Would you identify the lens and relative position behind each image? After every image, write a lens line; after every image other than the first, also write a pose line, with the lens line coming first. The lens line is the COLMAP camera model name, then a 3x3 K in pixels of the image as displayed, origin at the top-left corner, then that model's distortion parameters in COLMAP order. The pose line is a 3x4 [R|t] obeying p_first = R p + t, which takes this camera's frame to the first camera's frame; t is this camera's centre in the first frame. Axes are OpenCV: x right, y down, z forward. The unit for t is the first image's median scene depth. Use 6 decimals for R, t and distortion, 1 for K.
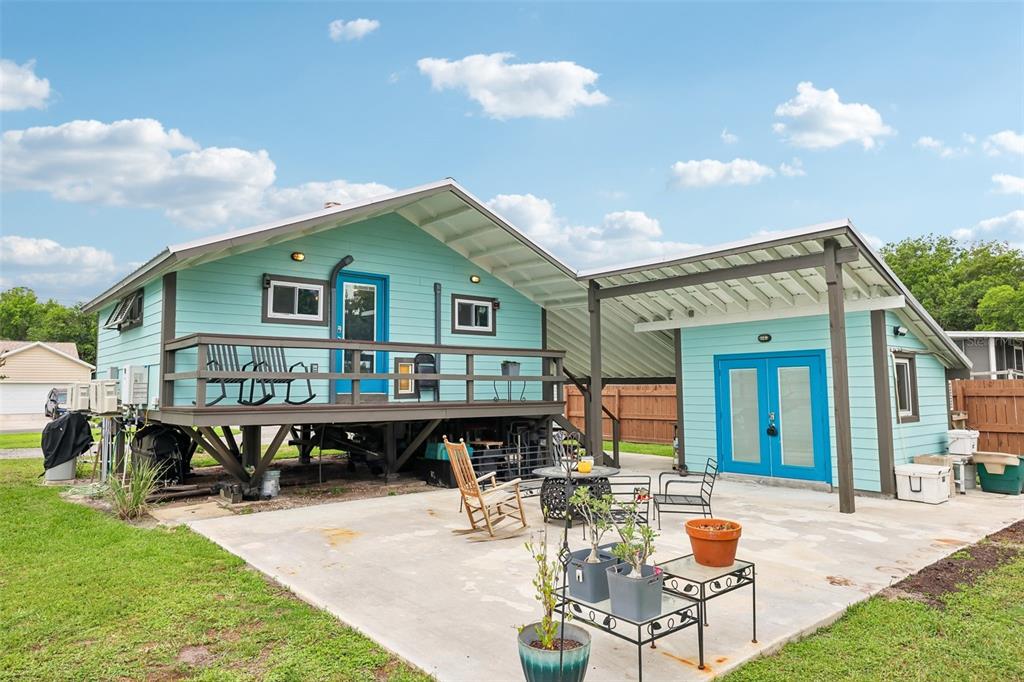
lens RADIAL K [[658.8, 0, 487.6], [0, 658.8, 324.4], [0, 0, 1]] dist [0.014097, -0.004944]
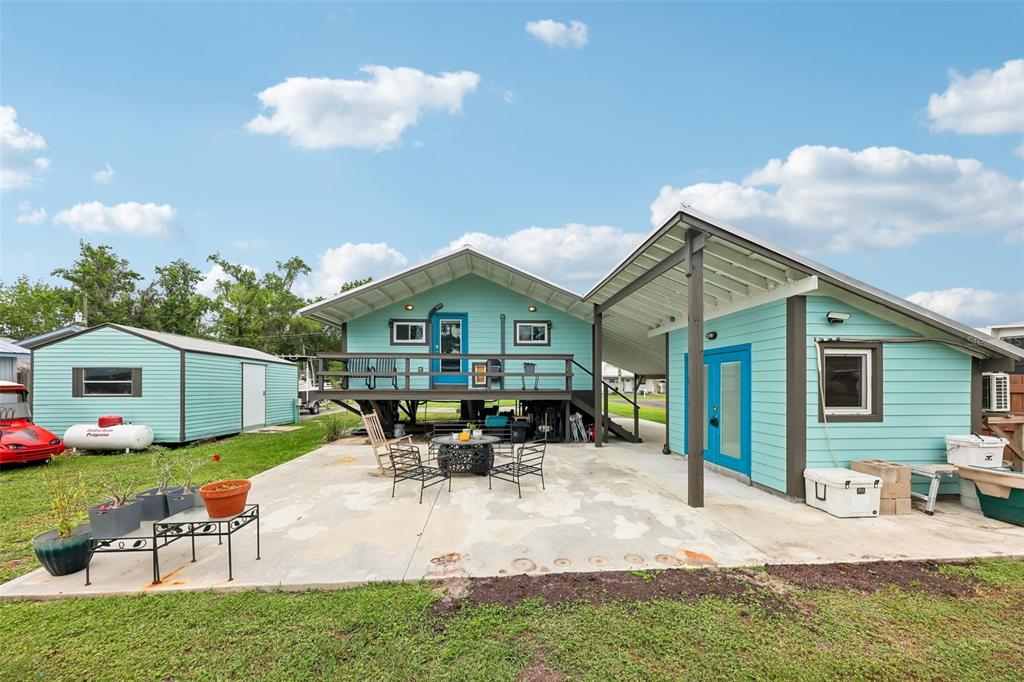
lens RADIAL K [[370.3, 0, 495.0], [0, 370.3, 382.9], [0, 0, 1]] dist [0.000656, -0.000304]
pose [[0.810177, 0.007673, -0.586135, 0.480961], [0.050731, 0.995245, 0.083151, 0.028747], [0.583986, -0.097102, 0.805935, 0.300116]]
